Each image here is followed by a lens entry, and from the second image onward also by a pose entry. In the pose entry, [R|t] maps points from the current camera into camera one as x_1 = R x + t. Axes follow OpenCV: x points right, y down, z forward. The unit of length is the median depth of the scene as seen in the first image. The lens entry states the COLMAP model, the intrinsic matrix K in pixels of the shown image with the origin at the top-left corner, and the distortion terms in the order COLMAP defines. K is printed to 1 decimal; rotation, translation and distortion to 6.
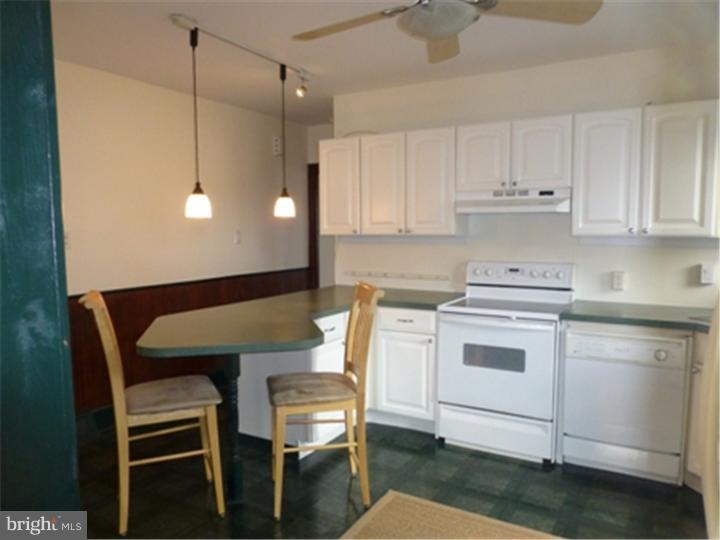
lens RADIAL K [[511.1, 0, 358.3], [0, 511.1, 271.9], [0, 0, 1]] dist [-0.018849, 0.001796]
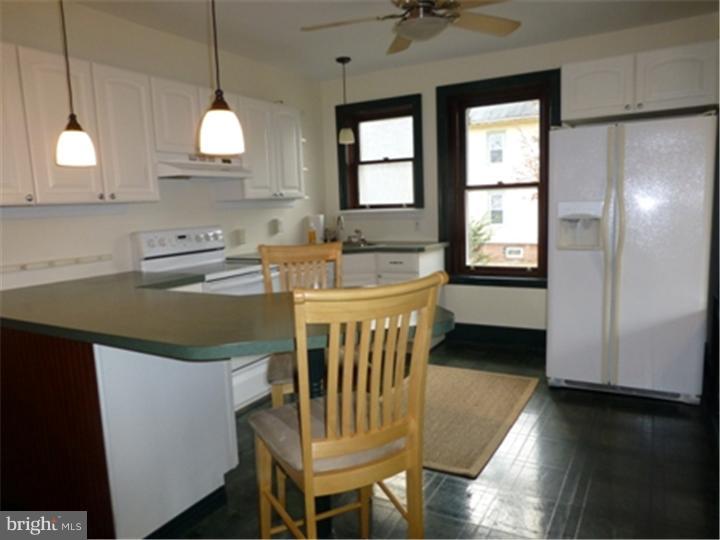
lens RADIAL K [[511.1, 0, 358.5], [0, 511.1, 269.2], [0, 0, 1]] dist [-0.018849, 0.001796]
pose [[-0.004373, -0.132742, 0.991141, -0.682957], [0.111049, 0.984956, 0.132403, -0.034824], [-0.993805, 0.110644, 0.010433, 0.658269]]
